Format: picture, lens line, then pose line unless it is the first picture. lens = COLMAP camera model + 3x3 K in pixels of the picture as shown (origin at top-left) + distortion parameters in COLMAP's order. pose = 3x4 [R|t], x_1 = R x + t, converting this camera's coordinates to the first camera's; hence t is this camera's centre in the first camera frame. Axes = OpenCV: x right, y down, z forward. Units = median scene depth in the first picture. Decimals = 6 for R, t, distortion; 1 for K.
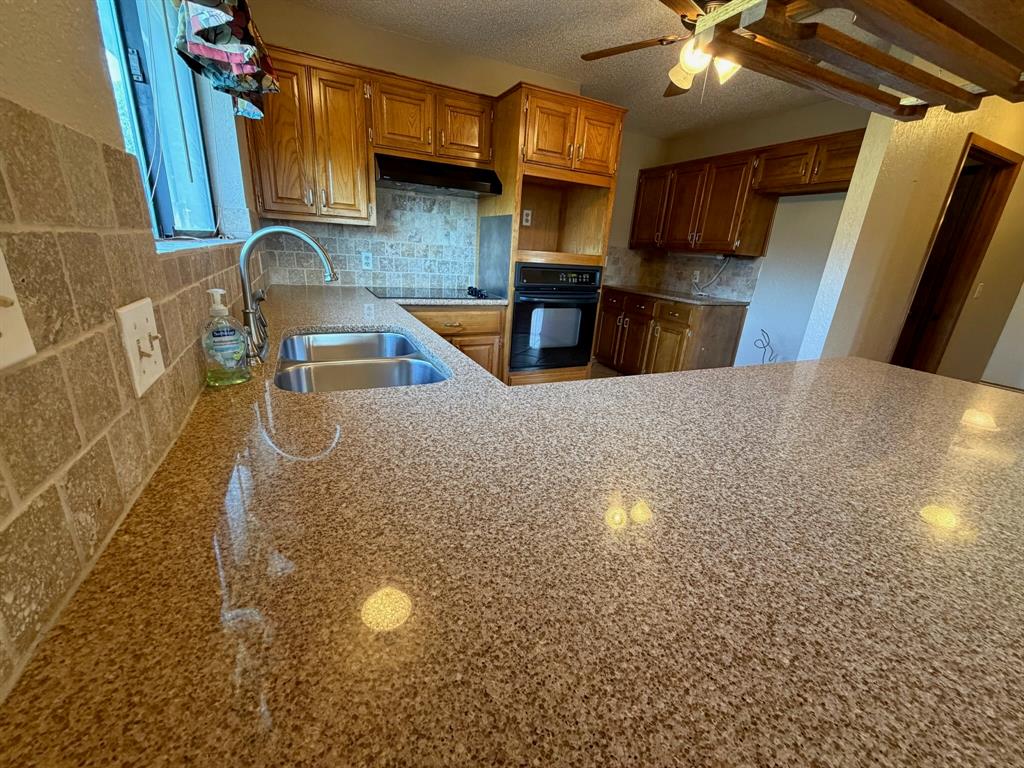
lens RADIAL K [[411.8, 0, 508.2], [0, 411.8, 385.2], [0, 0, 1]] dist [0.002398, 0.000167]
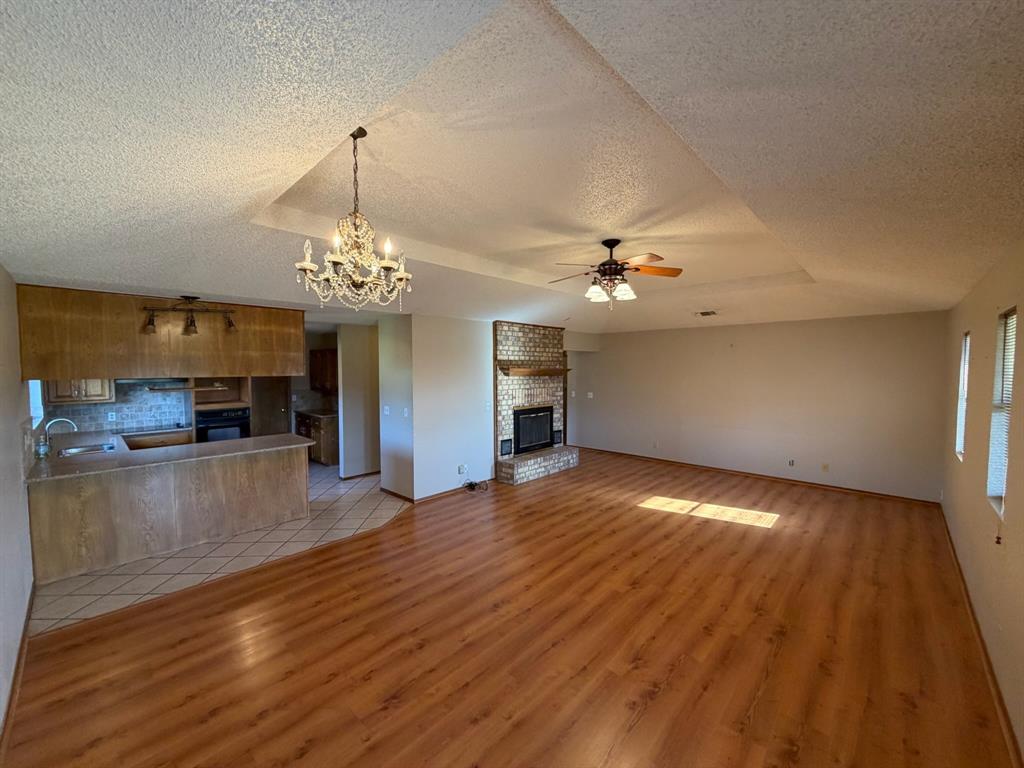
lens RADIAL K [[411.8, 0, 506.9], [0, 411.8, 382.5], [0, 0, 1]] dist [0.002398, 0.000167]
pose [[0.933740, -0.079092, 0.349106, 0.727907], [0.171365, 0.955029, -0.241977, 0.339187], [-0.314268, 0.285768, 0.905302, -1.401991]]
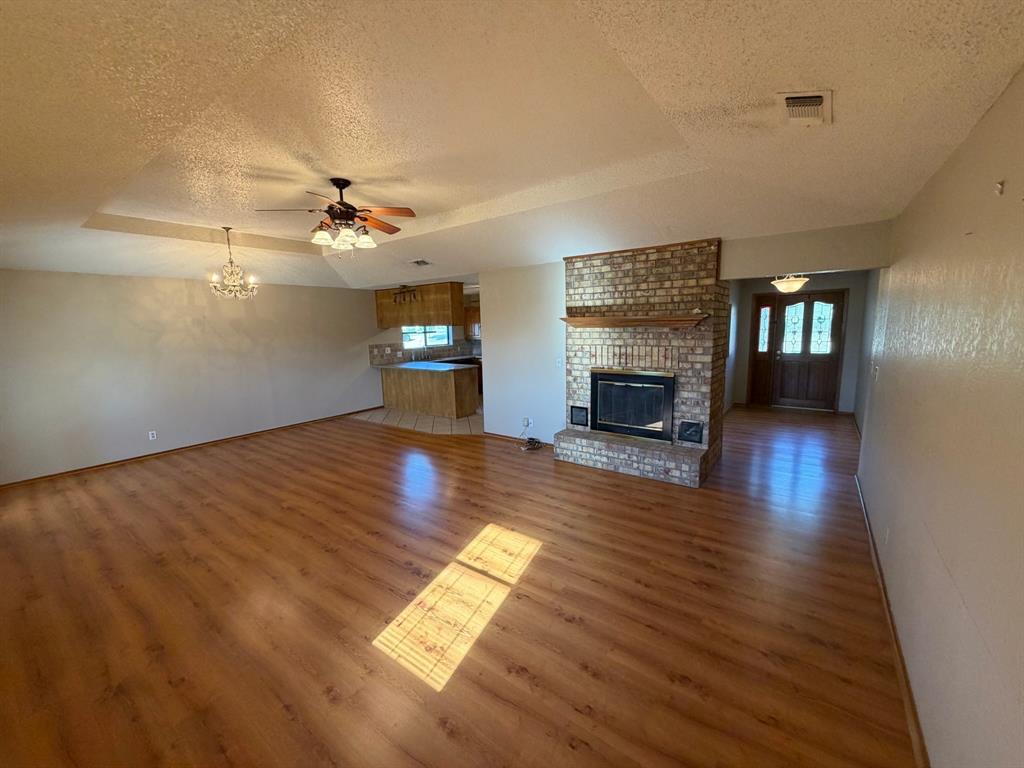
lens RADIAL K [[411.8, 0, 512.9], [0, 411.8, 383.1], [0, 0, 1]] dist [0.002398, 0.000167]
pose [[0.455515, 0.054299, -0.888570, 2.870314], [-0.232199, 0.970834, -0.059708, 0.174168], [0.859412, 0.233523, 0.454838, -0.417474]]
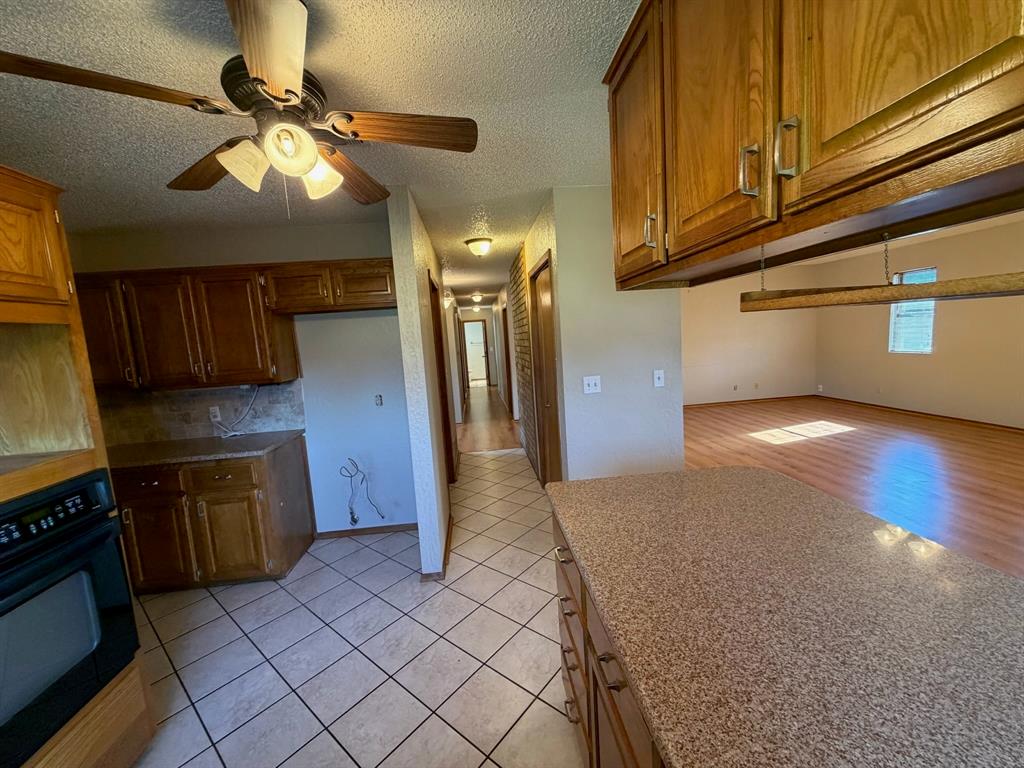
lens RADIAL K [[411.8, 0, 513.9], [0, 411.8, 384.6], [0, 0, 1]] dist [0.002398, 0.000167]
pose [[0.343211, -0.198081, 0.918134, -0.041877], [0.381660, 0.922582, 0.056371, -0.214287], [-0.858220, 0.331068, 0.392240, 0.330914]]
